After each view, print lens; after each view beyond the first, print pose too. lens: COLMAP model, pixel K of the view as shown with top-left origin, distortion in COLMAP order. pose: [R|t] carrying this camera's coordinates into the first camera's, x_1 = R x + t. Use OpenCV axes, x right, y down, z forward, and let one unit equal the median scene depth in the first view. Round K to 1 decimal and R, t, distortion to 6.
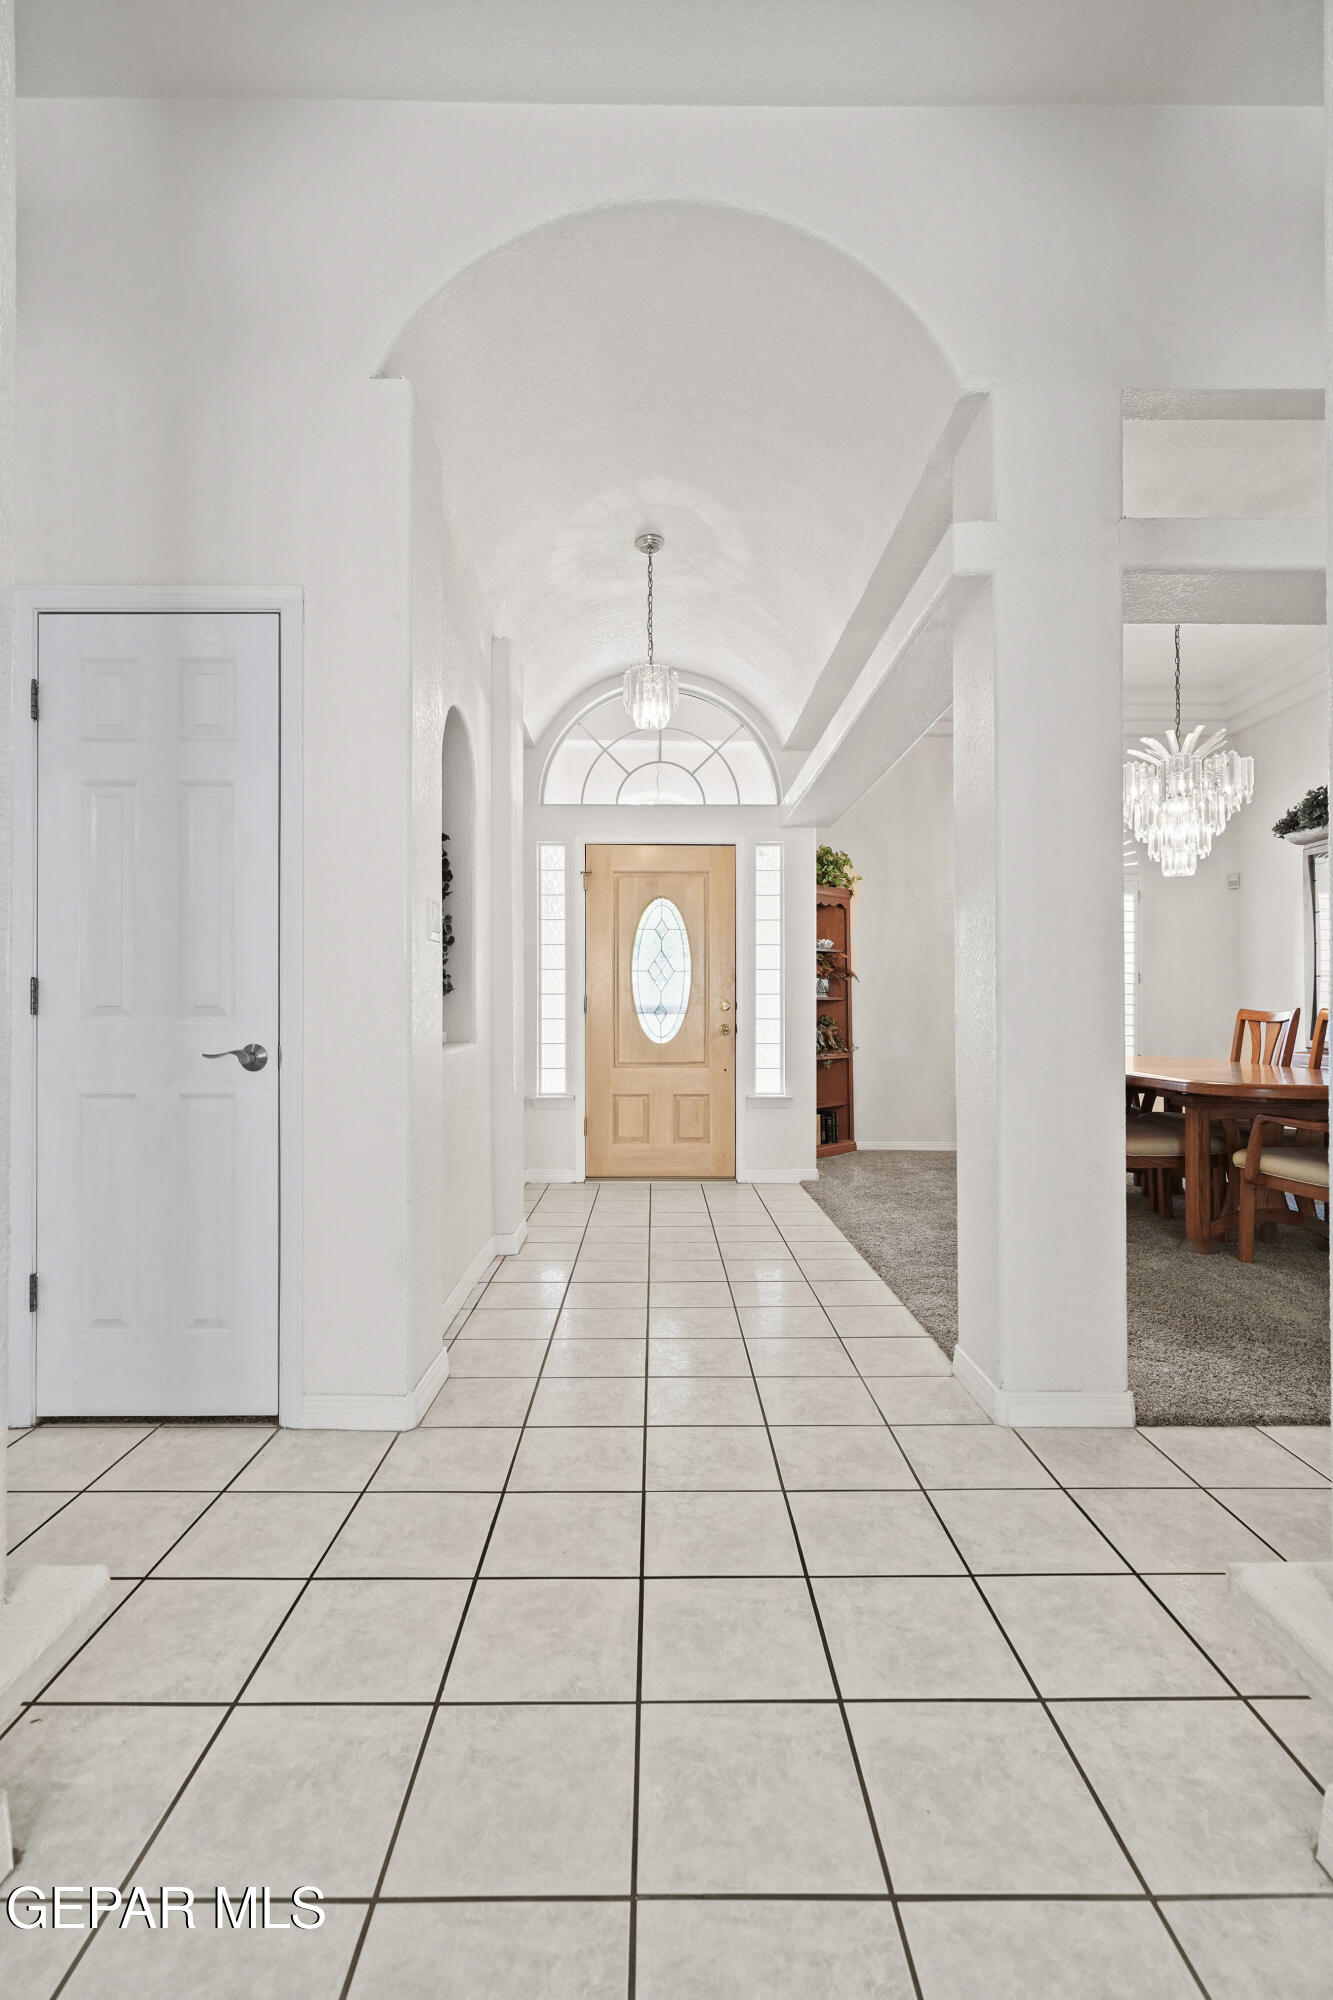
lens RADIAL K [[919.8, 0, 661.8], [0, 919.8, 1008.3], [0, 0, 1]] dist [-0.003313, -0.000582]
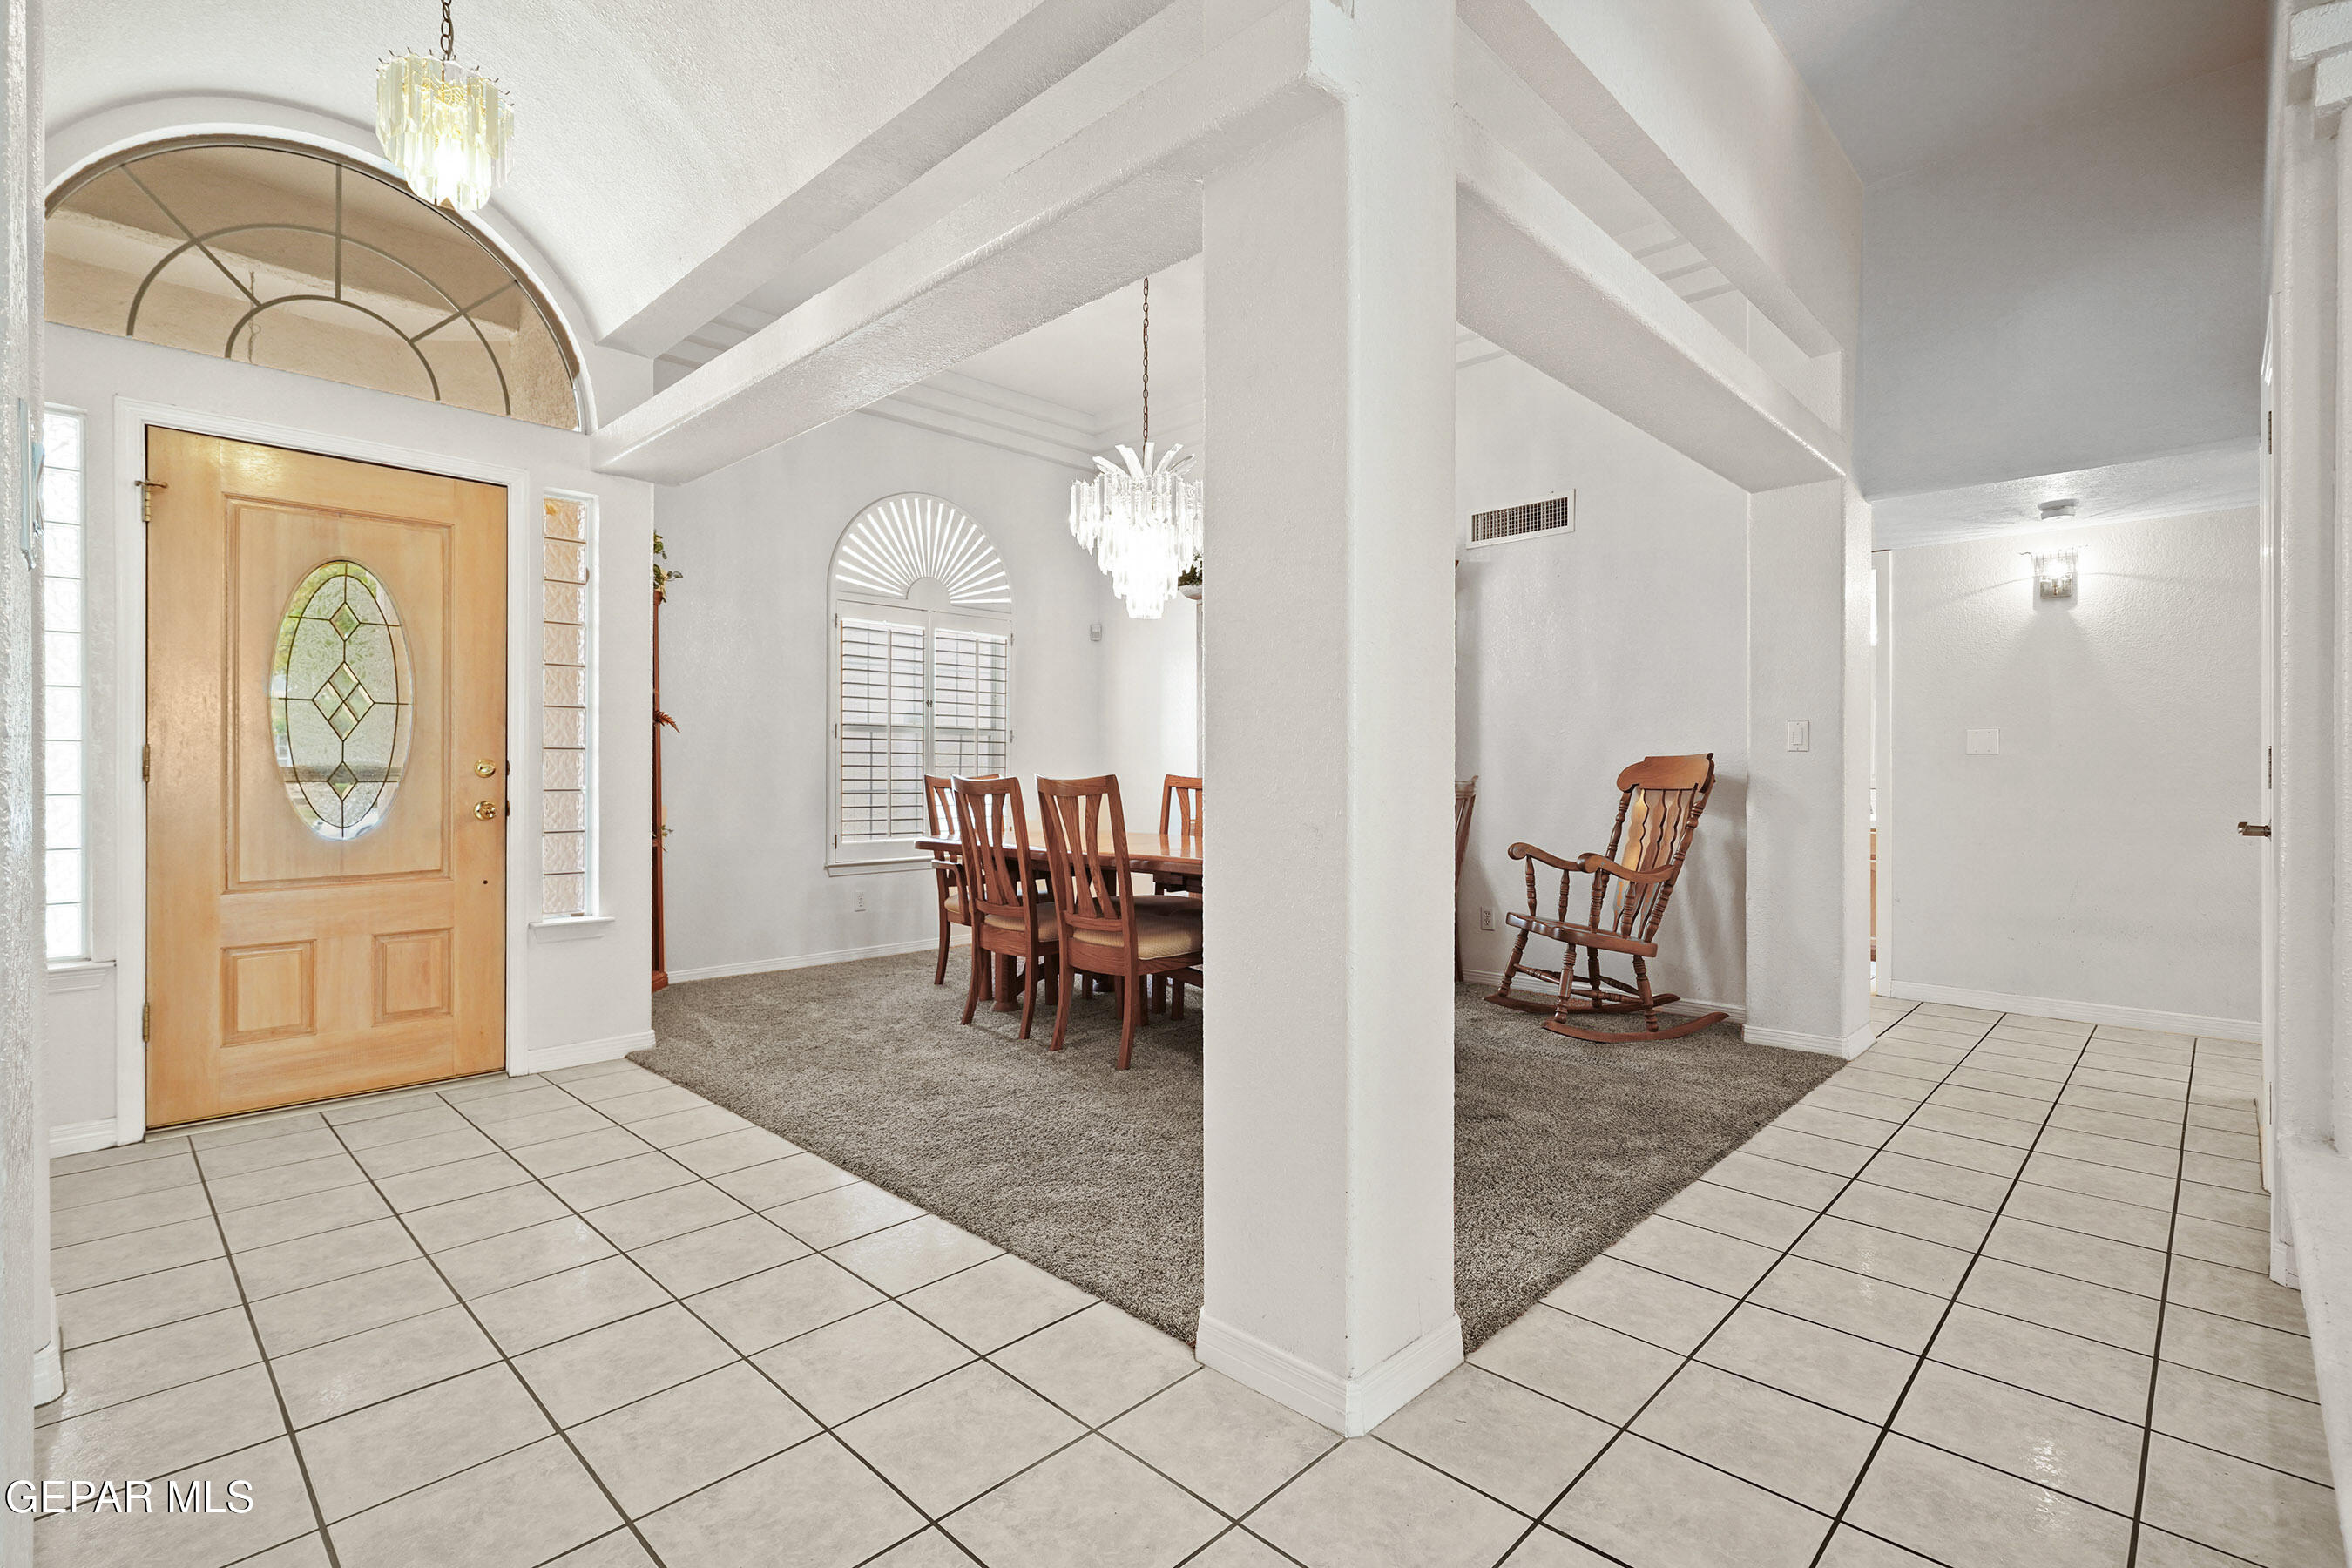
lens RADIAL K [[1081.7, 0, 1176.6], [0, 1081.7, 764.1], [0, 0, 1]] dist [-0.003313, -0.000582]
pose [[0.699739, 0.006224, 0.714372, -0.109009], [-0.005598, 0.999979, -0.003229, -0.005342], [-0.714377, -0.001740, 0.699759, 0.235566]]
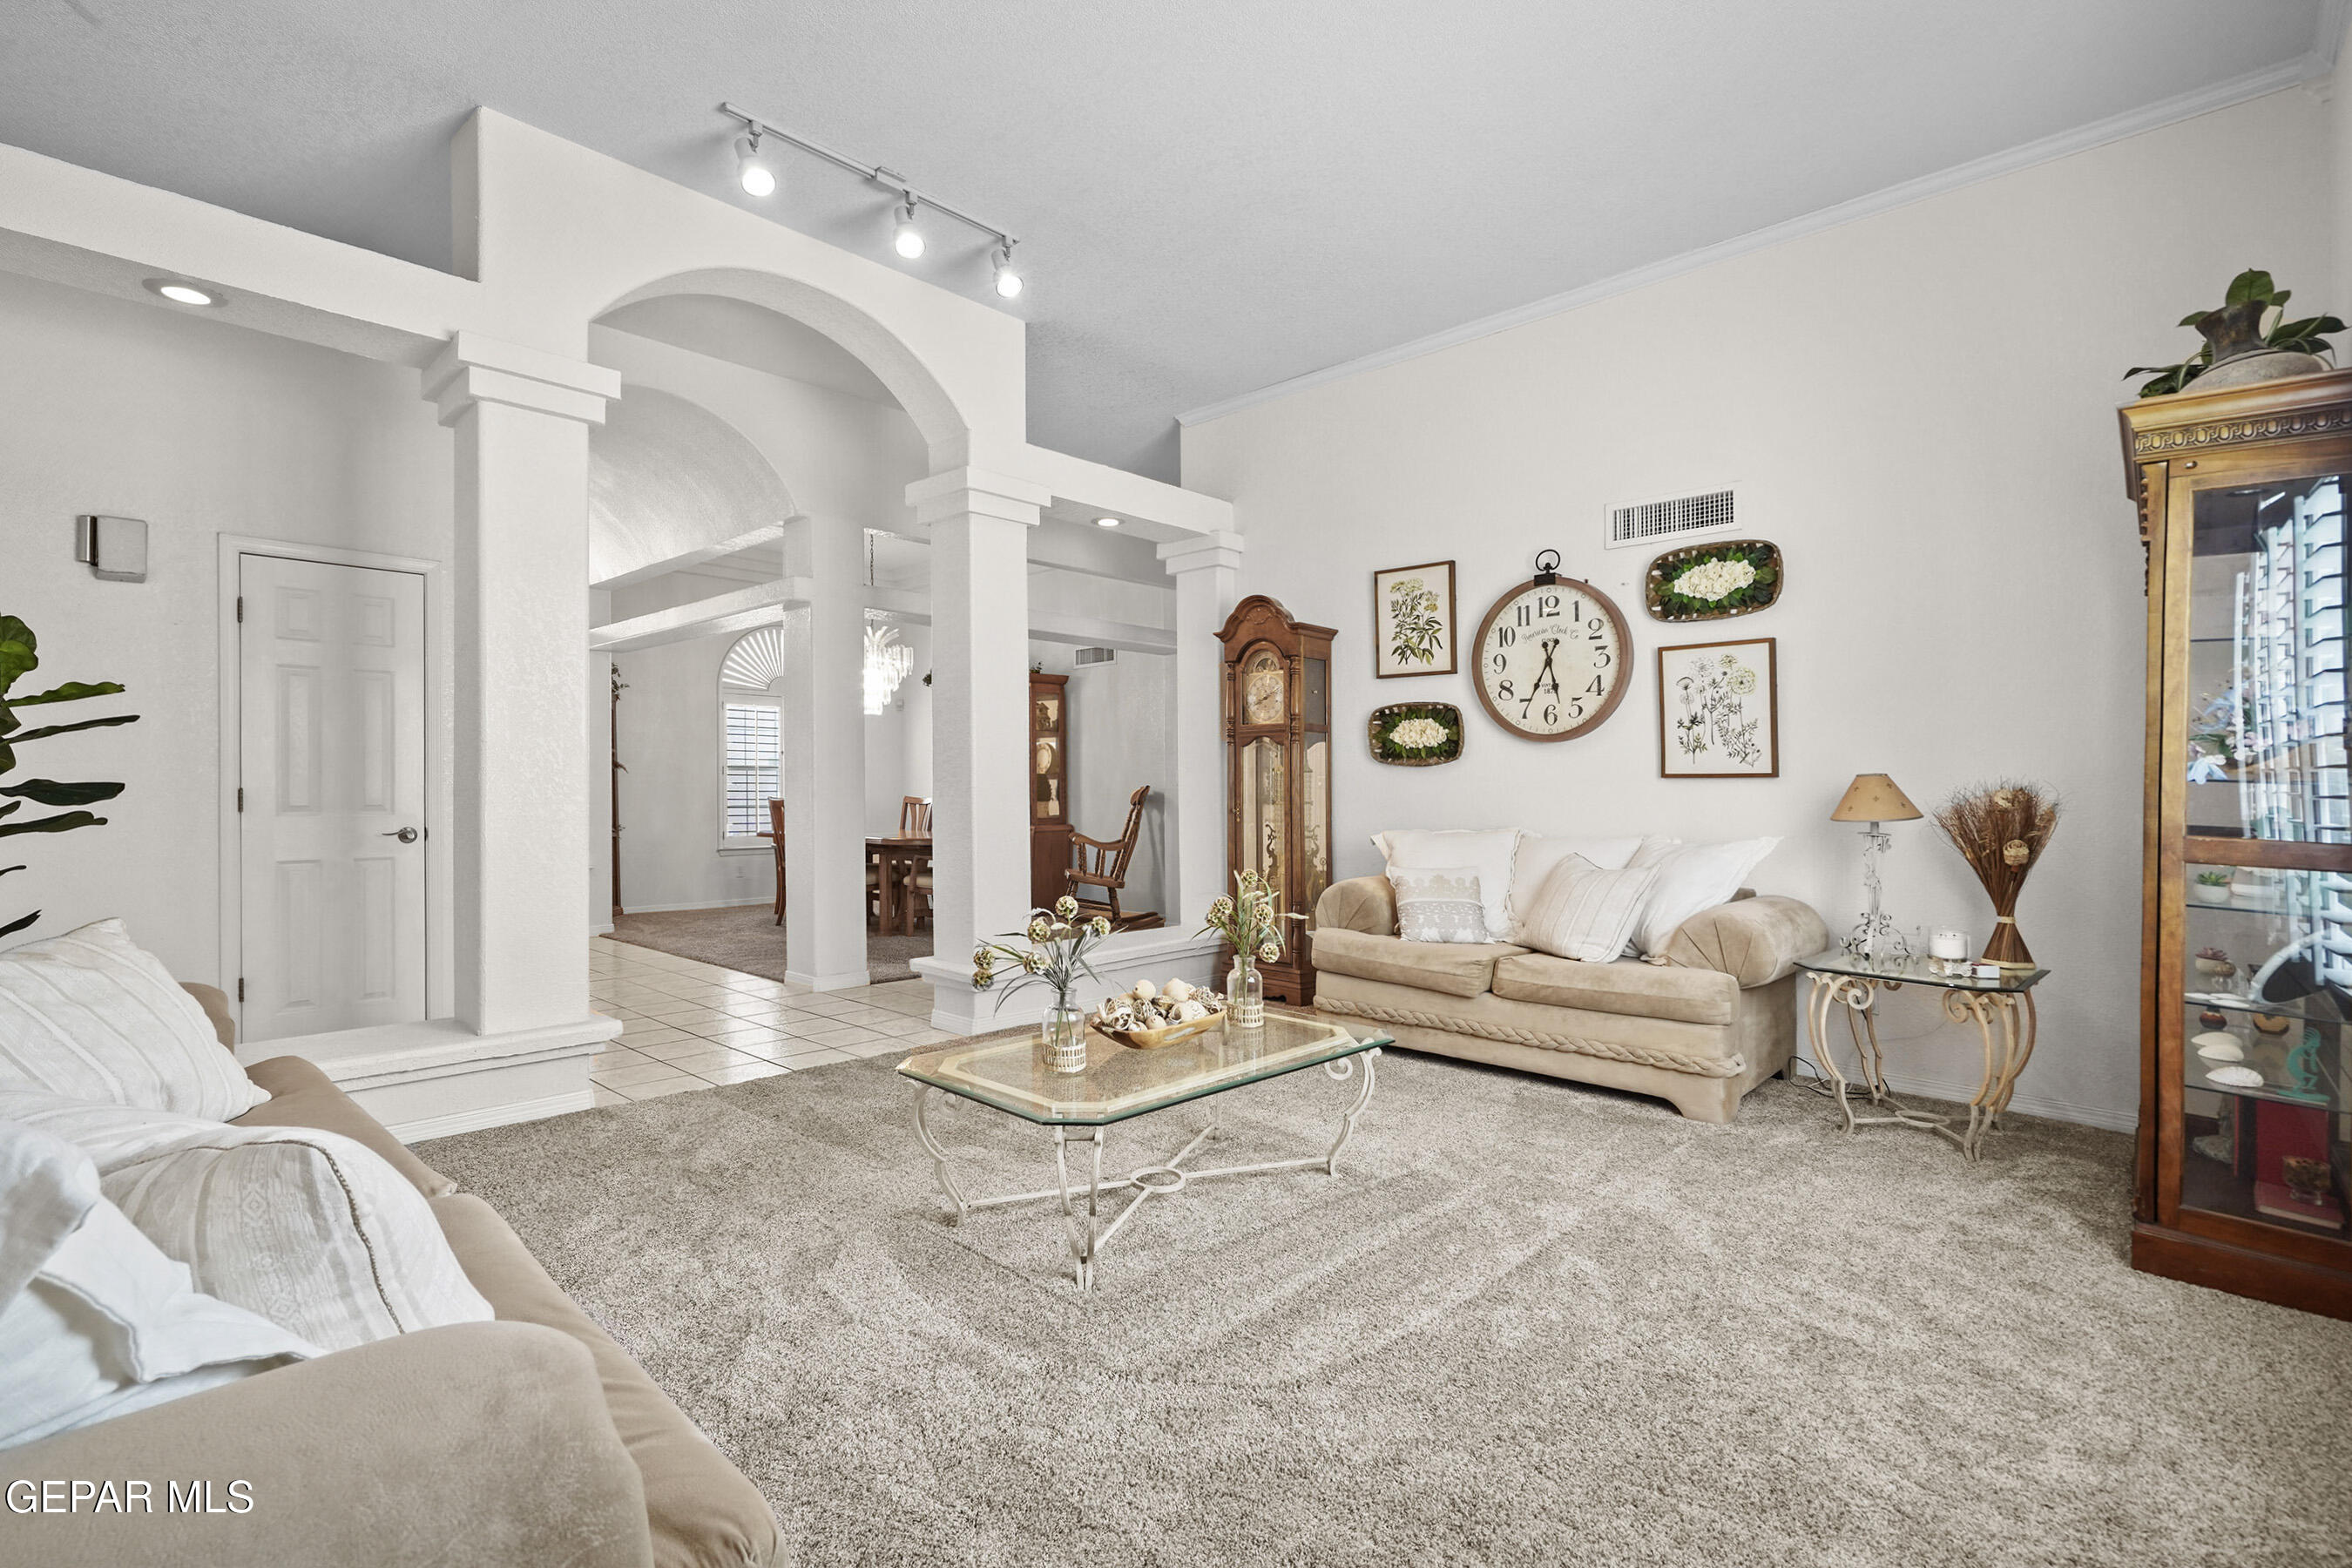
lens RADIAL K [[1081.7, 0, 1177.9], [0, 1081.7, 799.6], [0, 0, 1]] dist [-0.003313, -0.000582]
pose [[0.683962, -0.006260, 0.729491, -0.385904], [-0.005472, 0.999891, 0.013711, -0.019744], [-0.729497, -0.013370, 0.683853, -0.584474]]
